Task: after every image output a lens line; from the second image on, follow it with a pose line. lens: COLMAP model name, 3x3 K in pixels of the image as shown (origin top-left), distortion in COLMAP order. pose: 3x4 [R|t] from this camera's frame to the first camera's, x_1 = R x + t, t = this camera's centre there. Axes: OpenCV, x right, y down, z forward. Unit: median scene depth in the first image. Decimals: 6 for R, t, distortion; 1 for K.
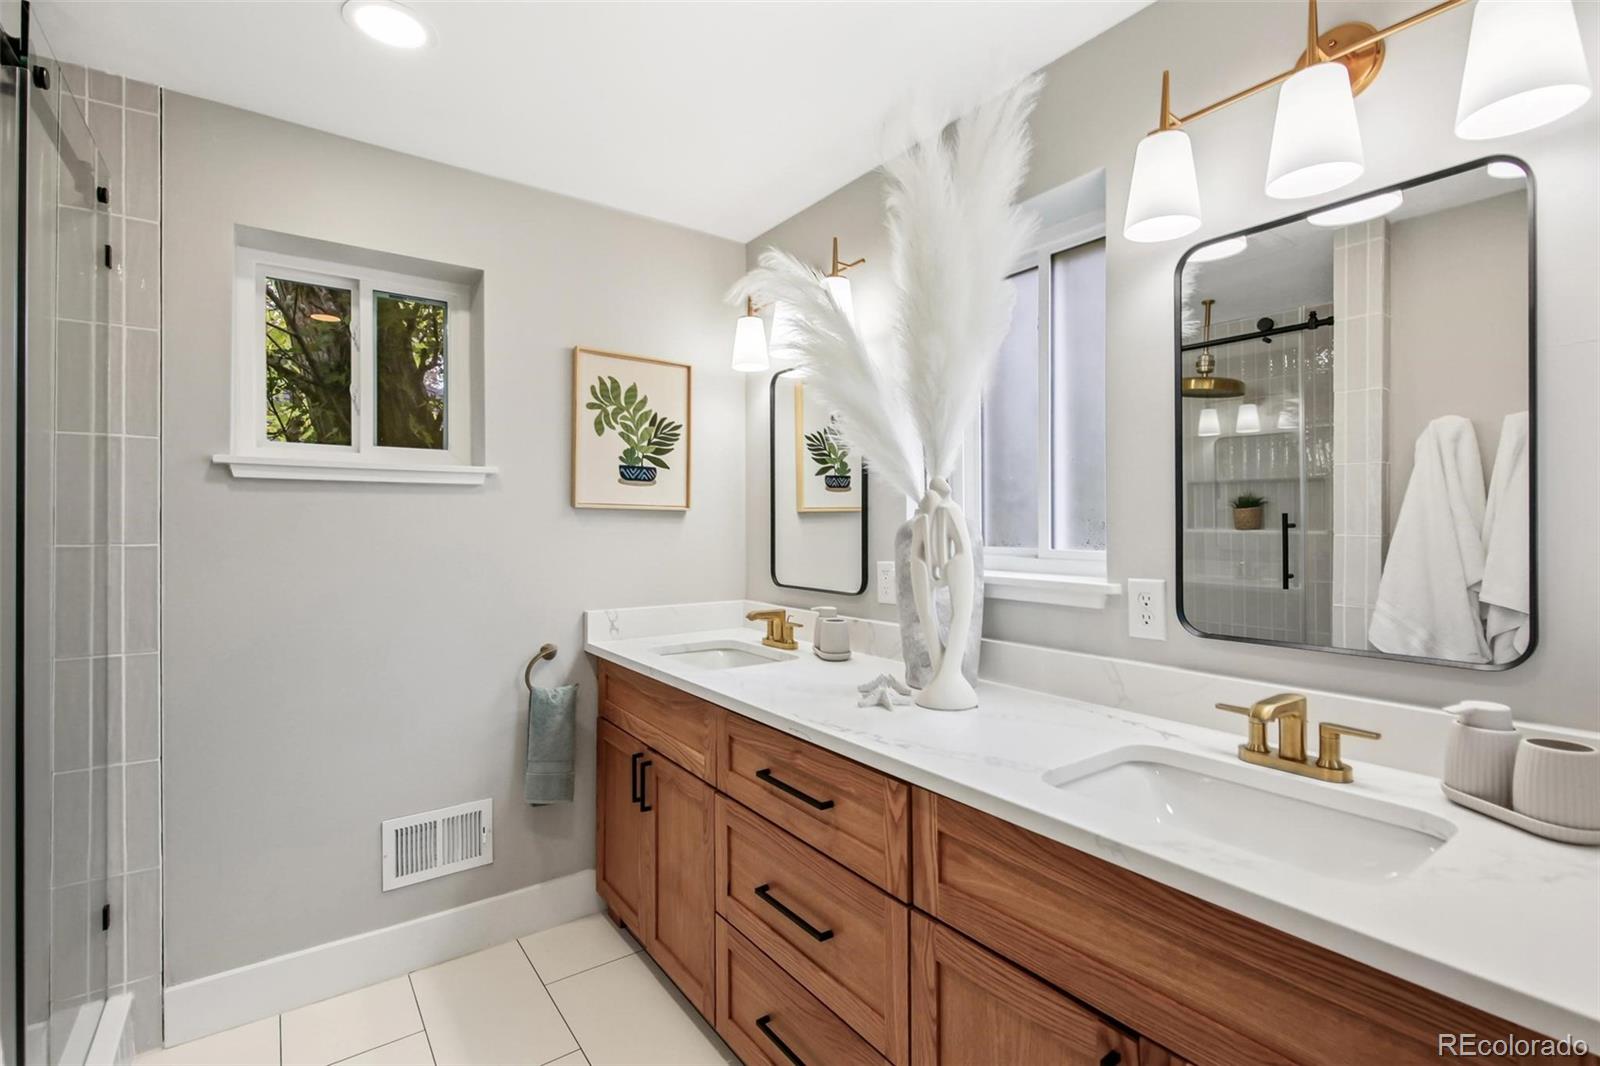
lens RADIAL K [[727.0, 0, 797.7], [0, 727.0, 524.2], [0, 0, 1]] dist [0.002072, -0.000230]
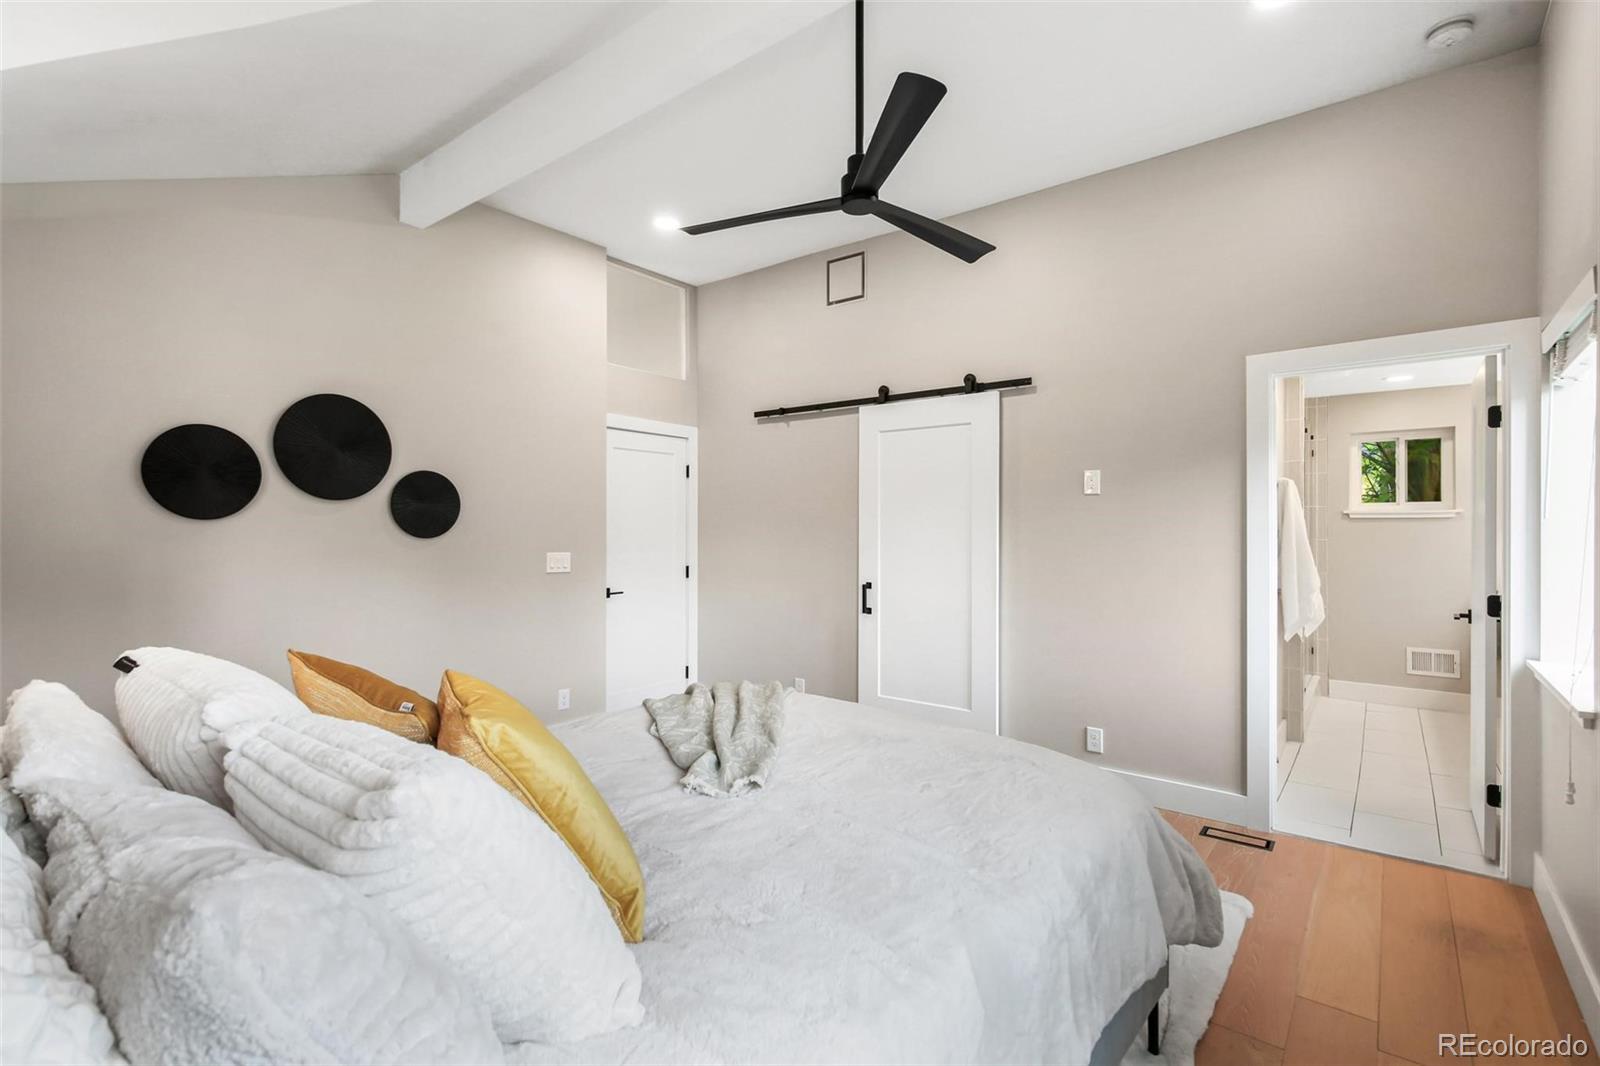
lens RADIAL K [[727.0, 0, 797.7], [0, 727.0, 524.2], [0, 0, 1]] dist [0.002072, -0.000230]
pose [[0.269772, -0.002021, -0.962922, 1.302465], [-0.001100, 0.999996, -0.002407, -0.024524], [0.962924, 0.001709, 0.269769, -1.738947]]
